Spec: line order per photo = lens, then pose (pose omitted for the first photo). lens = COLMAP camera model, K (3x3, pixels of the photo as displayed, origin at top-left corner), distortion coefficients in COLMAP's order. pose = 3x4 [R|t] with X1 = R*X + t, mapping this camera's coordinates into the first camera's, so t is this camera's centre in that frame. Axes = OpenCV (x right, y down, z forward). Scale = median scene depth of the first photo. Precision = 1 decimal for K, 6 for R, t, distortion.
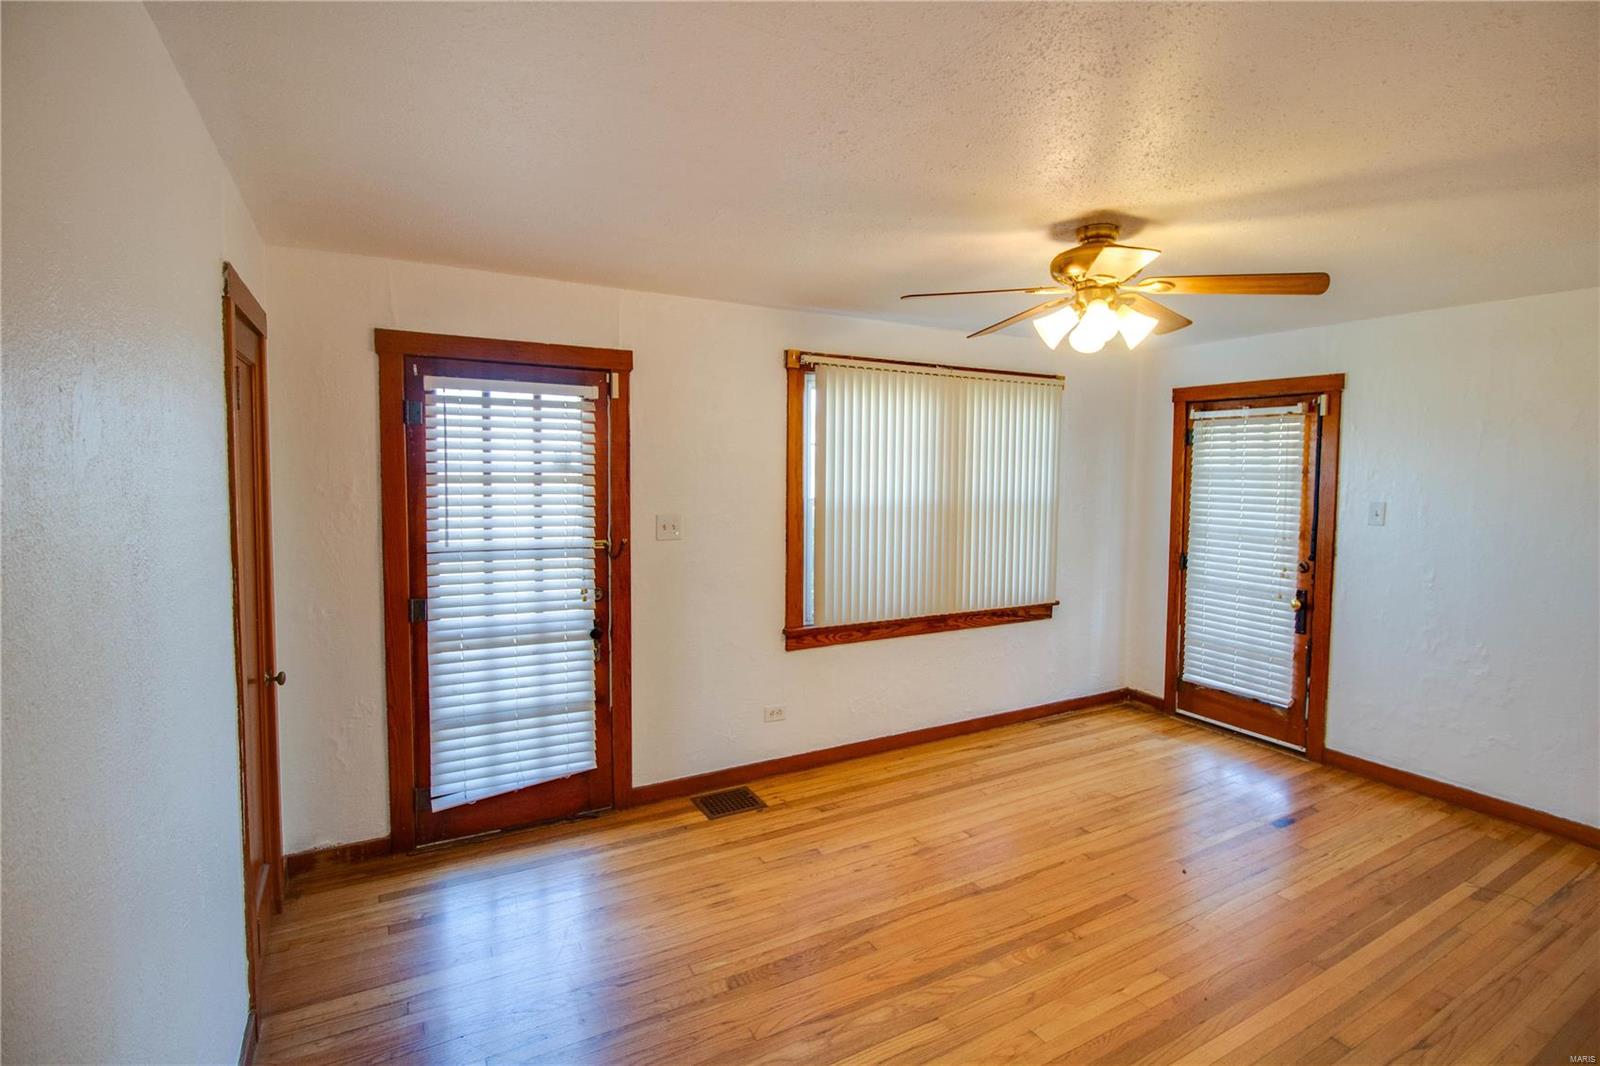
lens RADIAL K [[756.6, 0, 815.7], [0, 756.6, 508.5], [0, 0, 1]] dist [-0.004600, -0.011116]
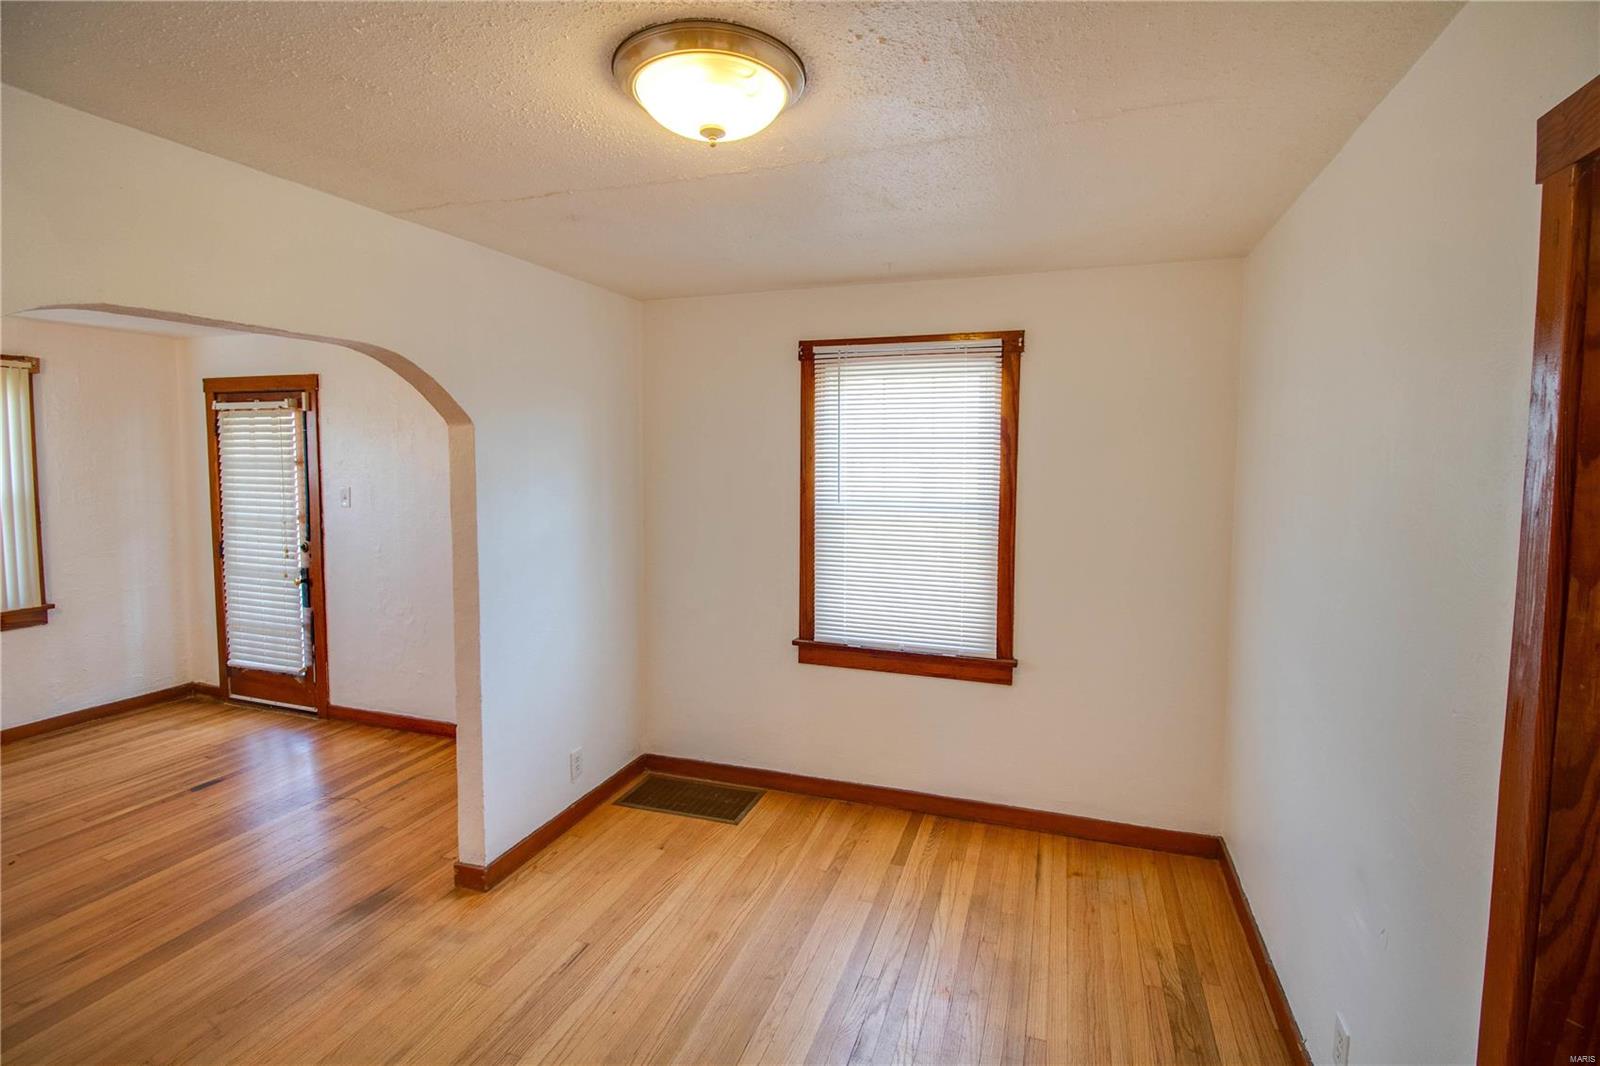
lens RADIAL K [[756.6, 0, 815.7], [0, 756.6, 508.5], [0, 0, 1]] dist [-0.004600, -0.011116]
pose [[0.743675, -0.051558, 0.666550, 0.486291], [0.035925, 0.998663, 0.037164, 0.006797], [-0.667575, -0.003692, 0.744533, -0.336734]]
